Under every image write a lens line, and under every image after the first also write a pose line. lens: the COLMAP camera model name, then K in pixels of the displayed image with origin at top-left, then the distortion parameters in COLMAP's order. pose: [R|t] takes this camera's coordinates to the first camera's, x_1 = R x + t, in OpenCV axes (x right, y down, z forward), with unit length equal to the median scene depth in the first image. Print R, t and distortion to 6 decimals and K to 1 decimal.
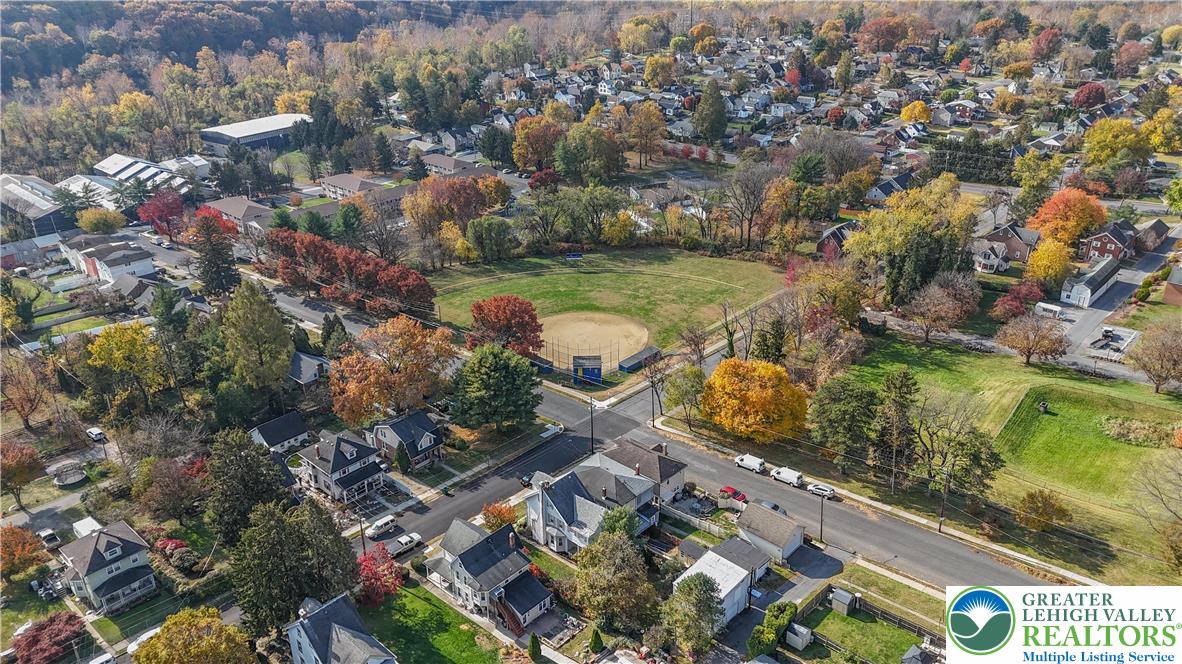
lens RADIAL K [[866.5, 0, 586.6], [0, 866.5, 333.0], [0, 0, 1]] dist [0.091238, -0.091244]
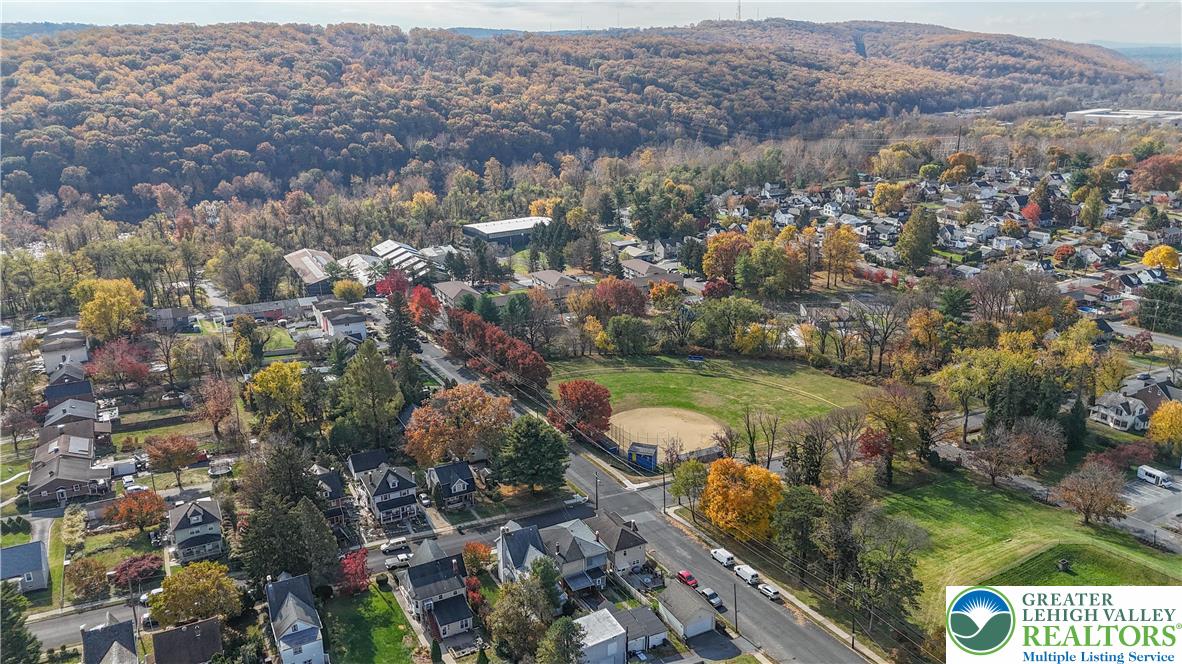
lens RADIAL K [[866.5, 0, 586.6], [0, 866.5, 333.0], [0, 0, 1]] dist [0.091238, -0.091244]
pose [[0.939728, 0.108398, -0.324286, 0.195126], [-0.146860, 0.984438, -0.096513, 0.003482], [0.308778, 0.138320, 0.941023, -0.059623]]
